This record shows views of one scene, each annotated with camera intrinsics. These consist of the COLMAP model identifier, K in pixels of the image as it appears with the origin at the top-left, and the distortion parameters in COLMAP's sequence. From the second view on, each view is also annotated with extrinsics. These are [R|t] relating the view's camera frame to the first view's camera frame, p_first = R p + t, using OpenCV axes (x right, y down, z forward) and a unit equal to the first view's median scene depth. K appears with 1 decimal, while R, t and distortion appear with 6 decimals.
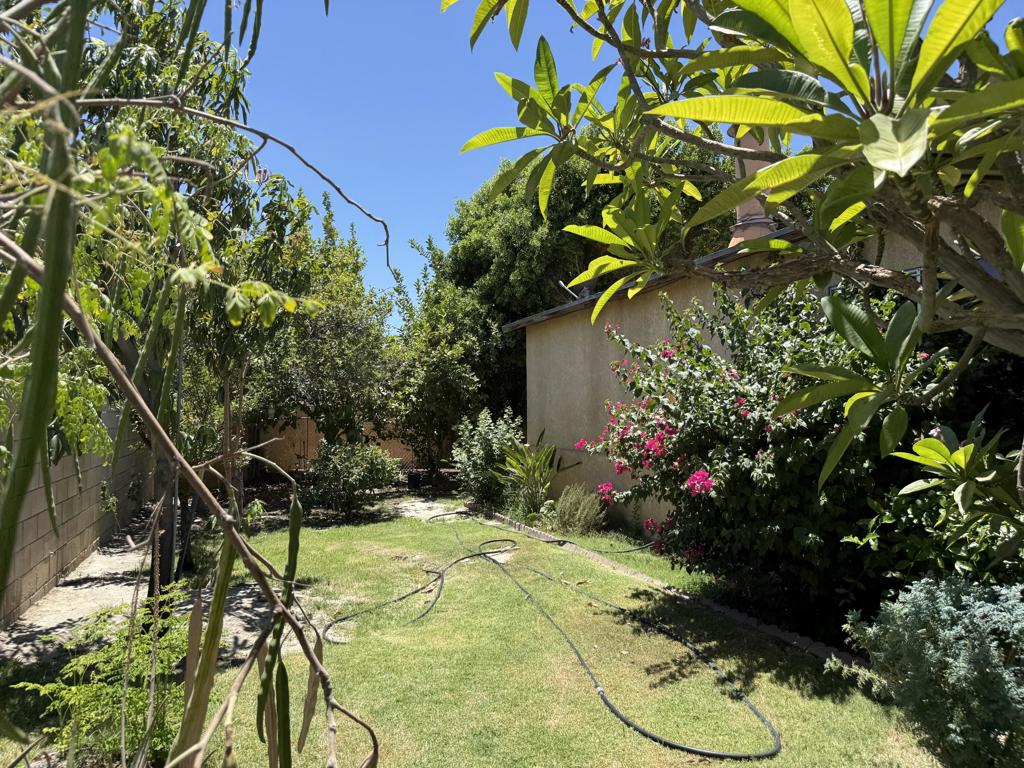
lens RADIAL K [[726.9, 0, 515.7], [0, 726.9, 377.7], [0, 0, 1]] dist [0.055180, -0.084671]
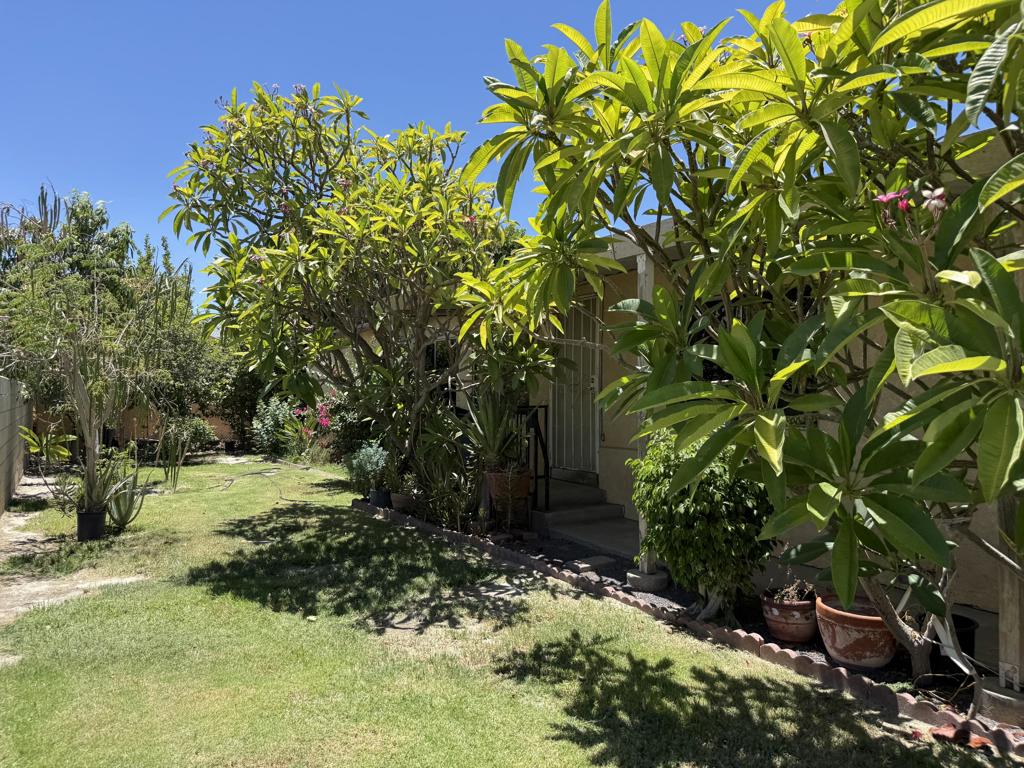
lens RADIAL K [[726.9, 0, 515.7], [0, 726.9, 377.7], [0, 0, 1]] dist [0.055180, -0.084671]
pose [[0.977775, 0.014928, 0.209124, 0.123658], [-0.018569, 0.999708, 0.015457, -0.025815], [-0.208832, -0.018996, 0.977767, -0.589355]]
